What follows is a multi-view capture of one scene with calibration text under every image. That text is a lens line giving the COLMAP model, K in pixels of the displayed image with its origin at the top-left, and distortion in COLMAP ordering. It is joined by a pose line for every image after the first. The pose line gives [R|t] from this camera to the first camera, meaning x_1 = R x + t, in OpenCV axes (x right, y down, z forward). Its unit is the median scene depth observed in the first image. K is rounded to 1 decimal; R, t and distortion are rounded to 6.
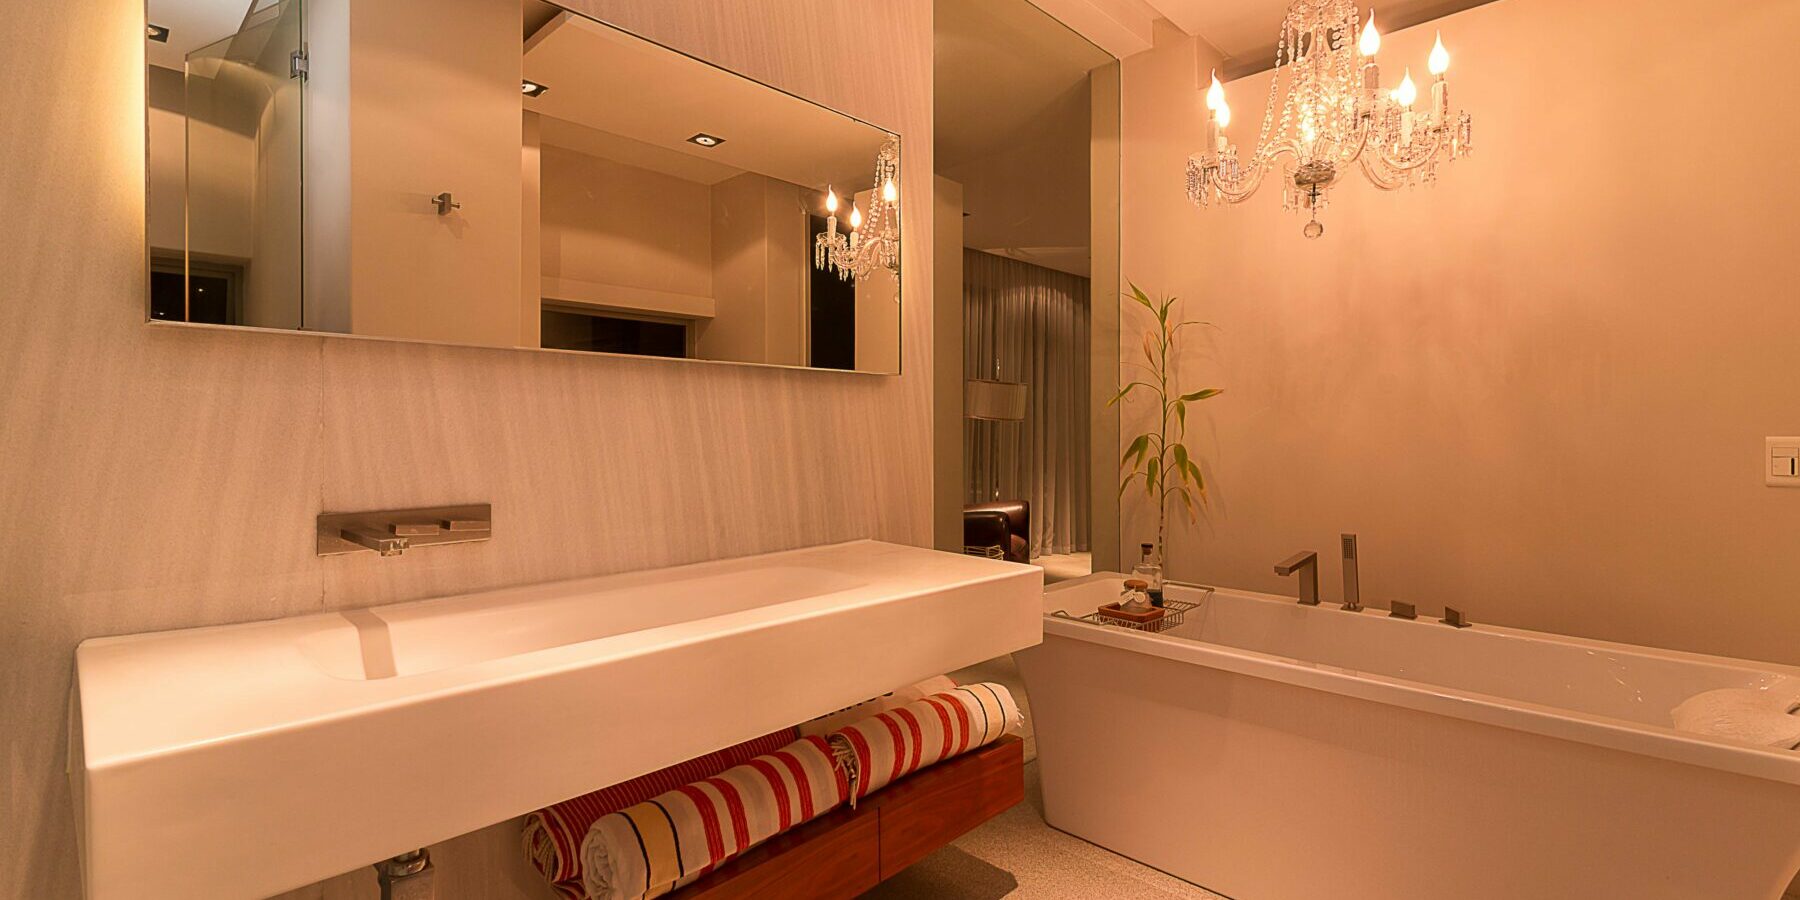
lens RADIAL K [[822.8, 0, 895.9], [0, 822.8, 435.1], [0, 0, 1]] dist [0.001211, -0.002412]
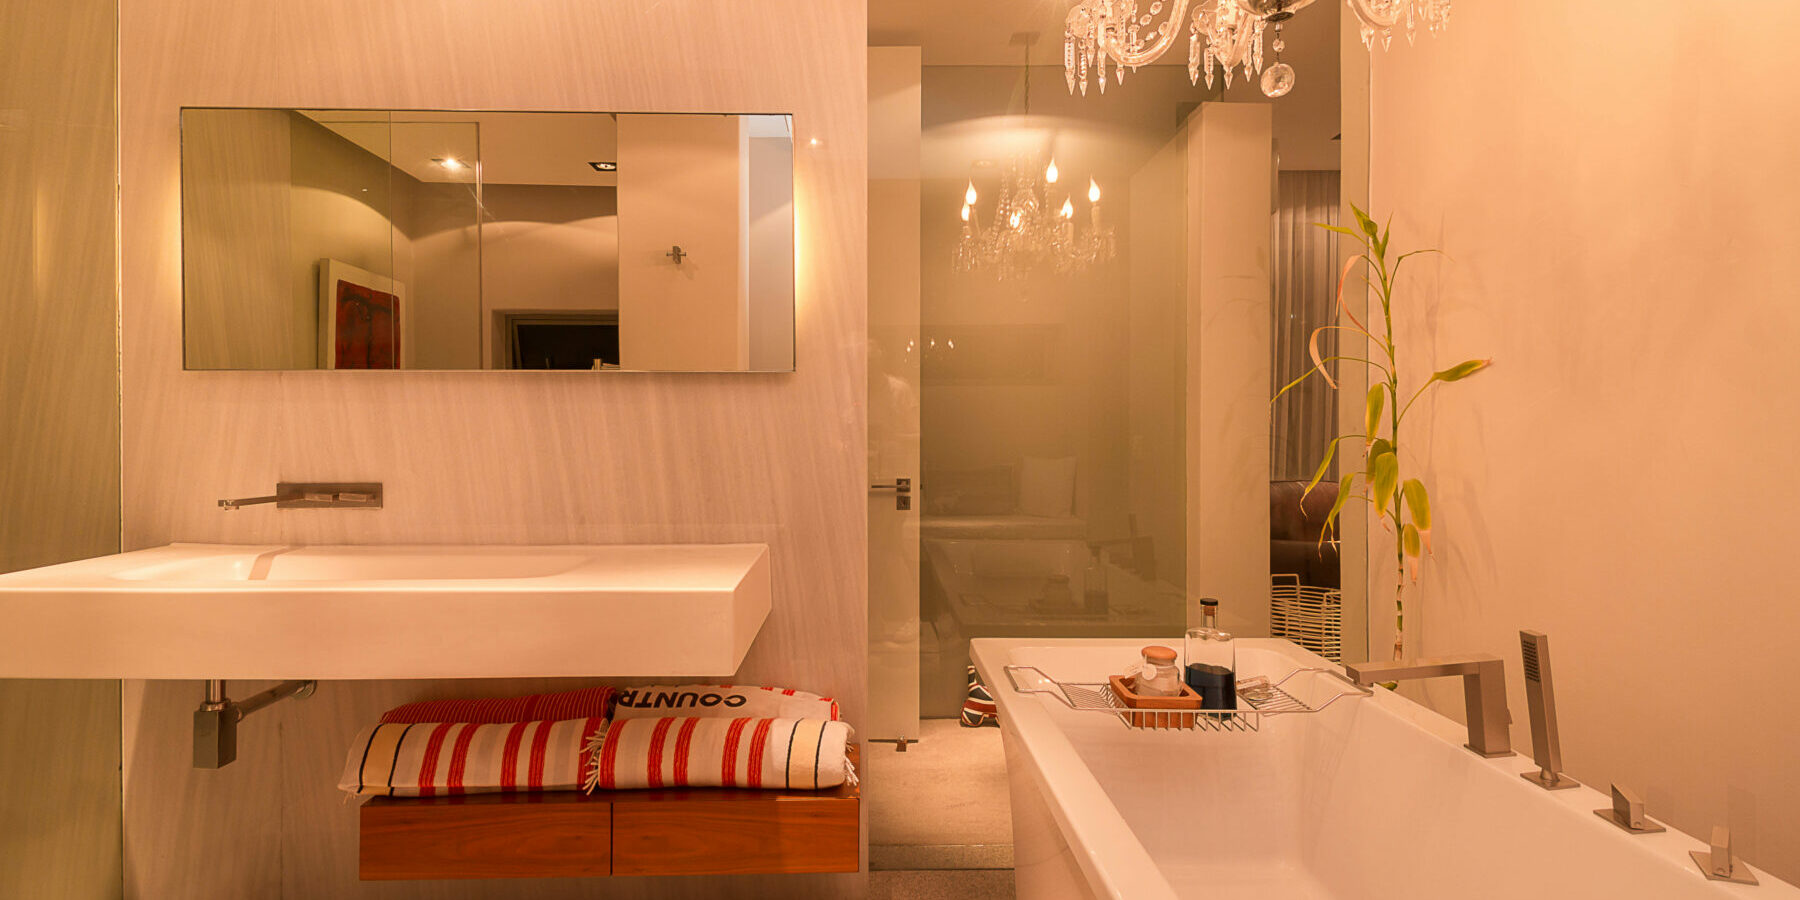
lens RADIAL K [[822.8, 0, 890.7], [0, 822.8, 452.6], [0, 0, 1]] dist [0.001211, -0.002412]
pose [[0.701896, 0.014382, -0.712134, 0.927668], [-0.004249, 0.999863, 0.016005, 0.004594], [0.712267, -0.008208, 0.701861, 0.533754]]
